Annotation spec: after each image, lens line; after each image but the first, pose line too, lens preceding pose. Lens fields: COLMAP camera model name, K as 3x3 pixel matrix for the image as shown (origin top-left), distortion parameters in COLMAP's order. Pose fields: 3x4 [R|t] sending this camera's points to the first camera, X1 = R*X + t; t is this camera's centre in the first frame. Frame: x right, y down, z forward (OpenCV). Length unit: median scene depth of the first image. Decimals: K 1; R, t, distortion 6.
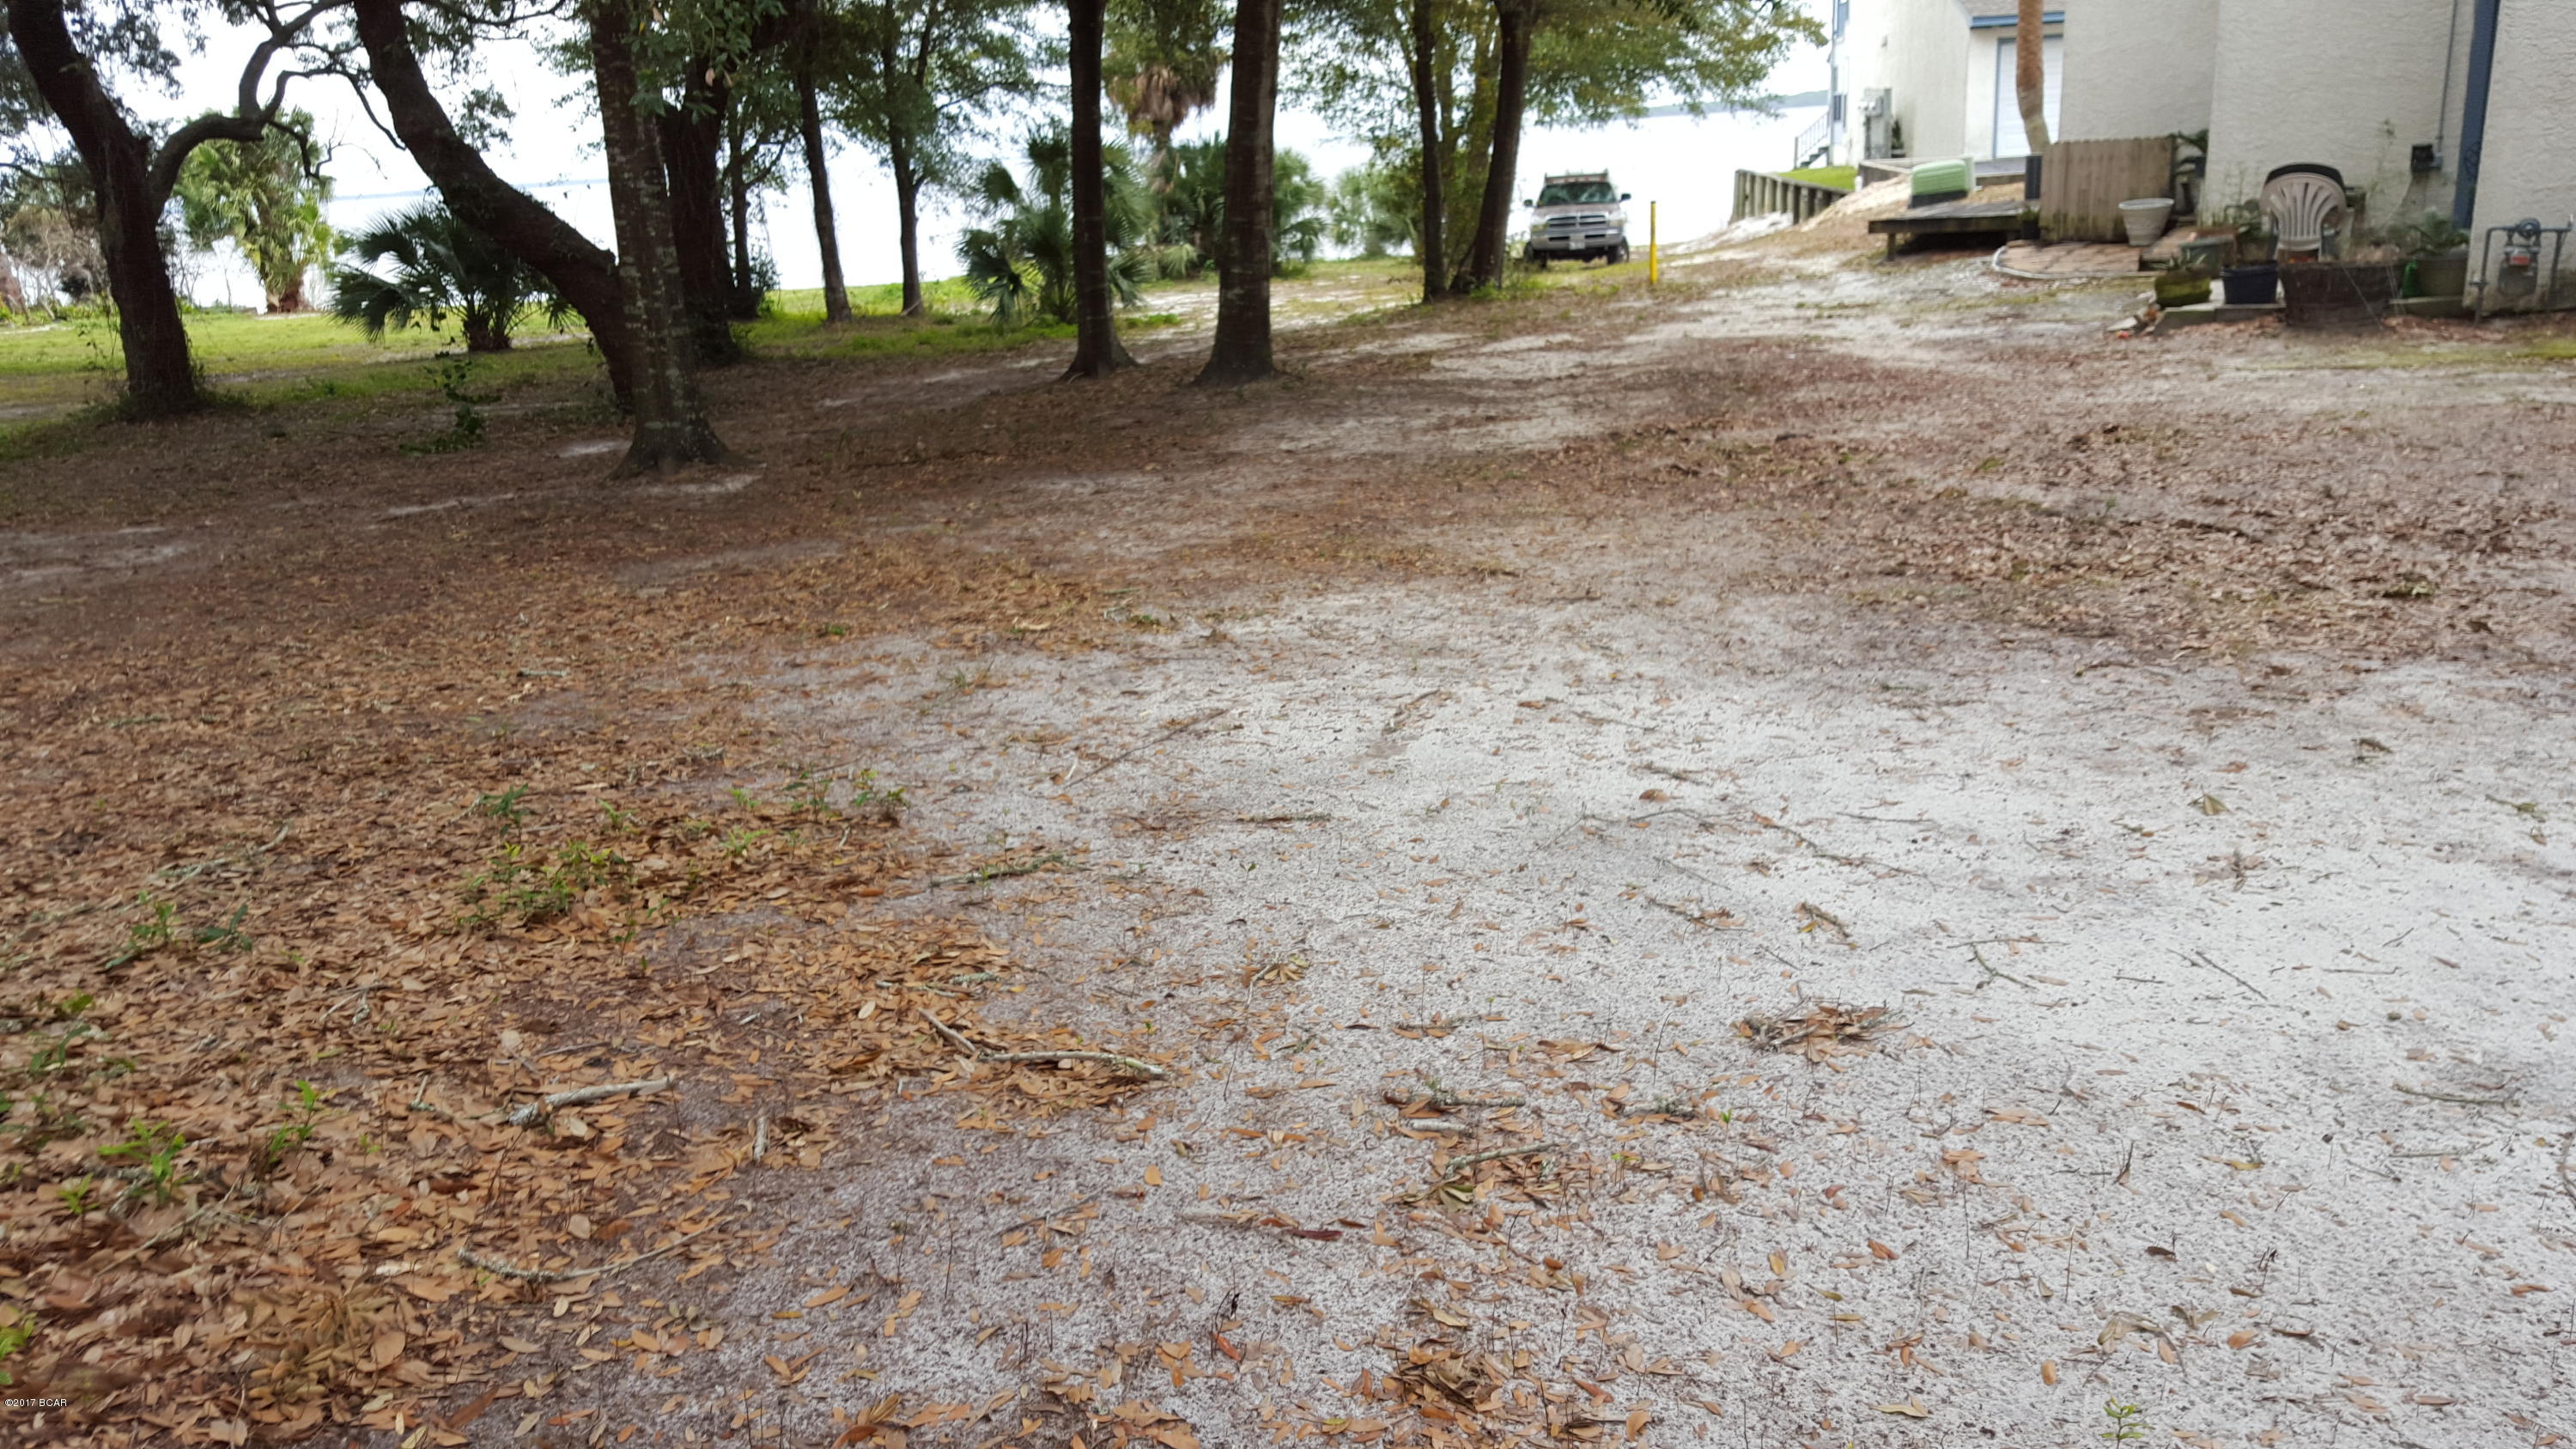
lens RADIAL K [[1928.7, 0, 1313.0], [0, 1928.7, 748.9], [0, 0, 1]] dist [0.085837, -0.142466]
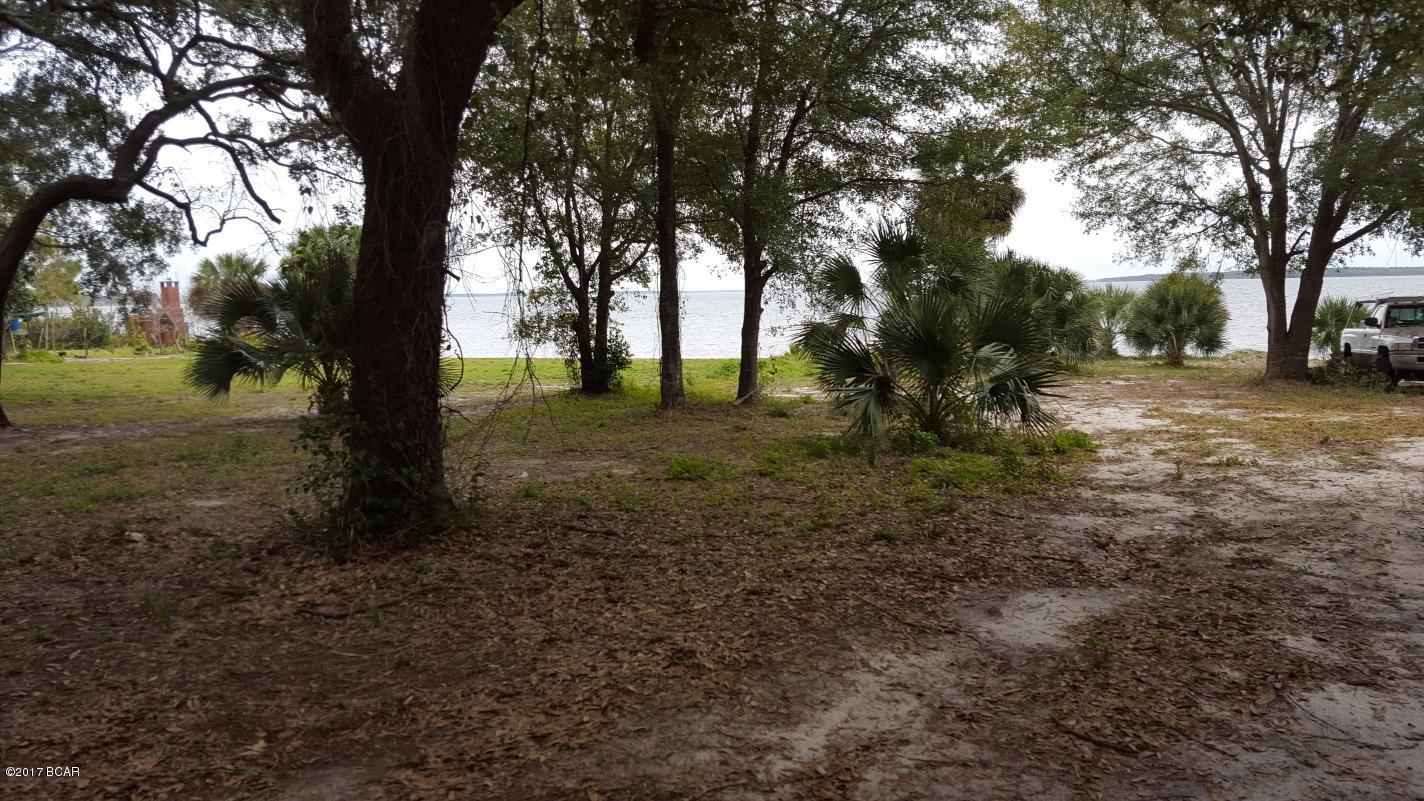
lens RADIAL K [[1066.0, 0, 698.4], [0, 1066.0, 403.6], [0, 0, 1]] dist [0.085837, -0.142466]
pose [[0.970704, 0.064900, -0.231349, -0.101656], [-0.107114, 0.978749, -0.174864, -0.122336], [0.215084, 0.194522, 0.957027, 0.462829]]
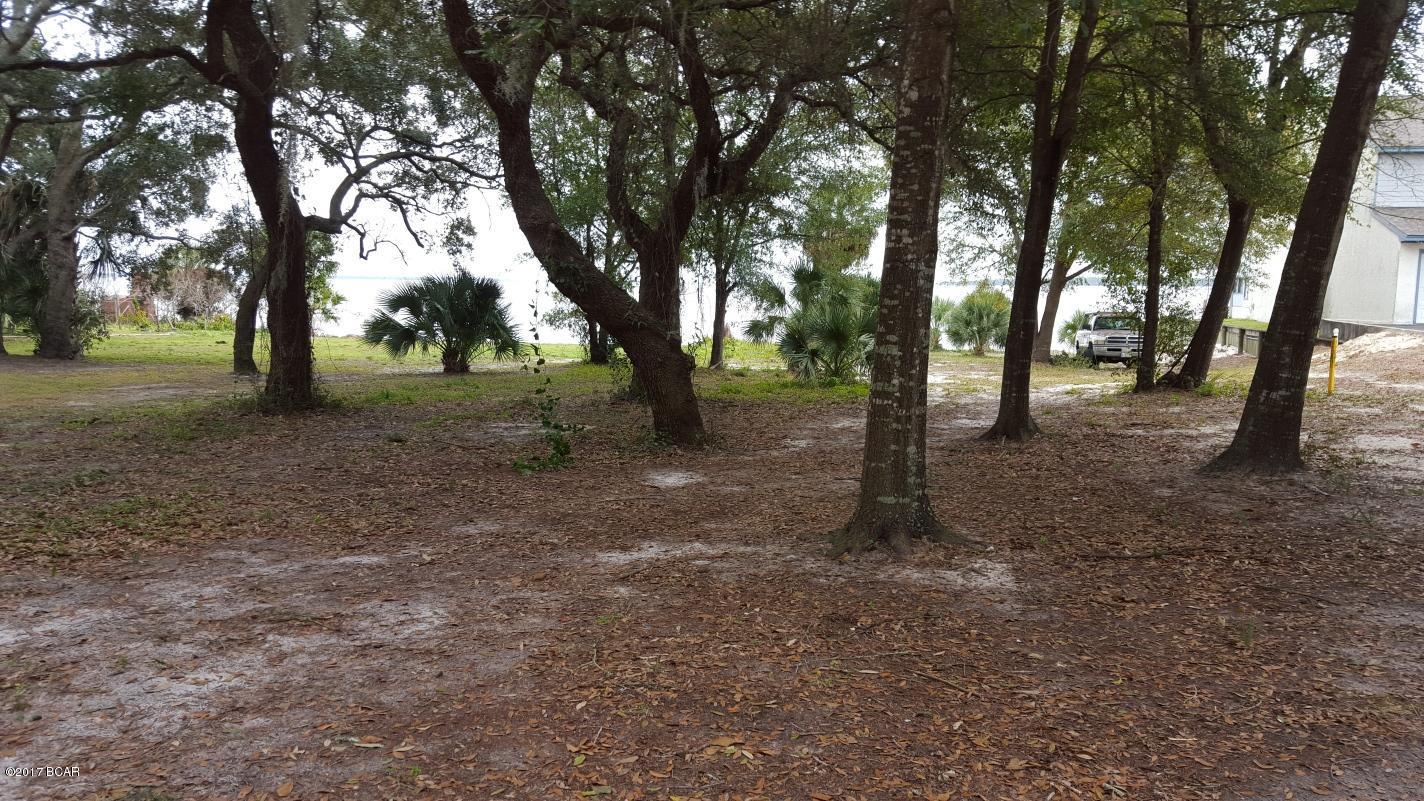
lens RADIAL K [[1066.0, 0, 736.7], [0, 1066.0, 394.0], [0, 0, 1]] dist [0.085837, -0.142466]
pose [[0.994945, 0.077551, -0.063792, -0.127040], [-0.088601, 0.976949, -0.194216, -0.035212], [0.047260, 0.198887, 0.978882, 0.149889]]
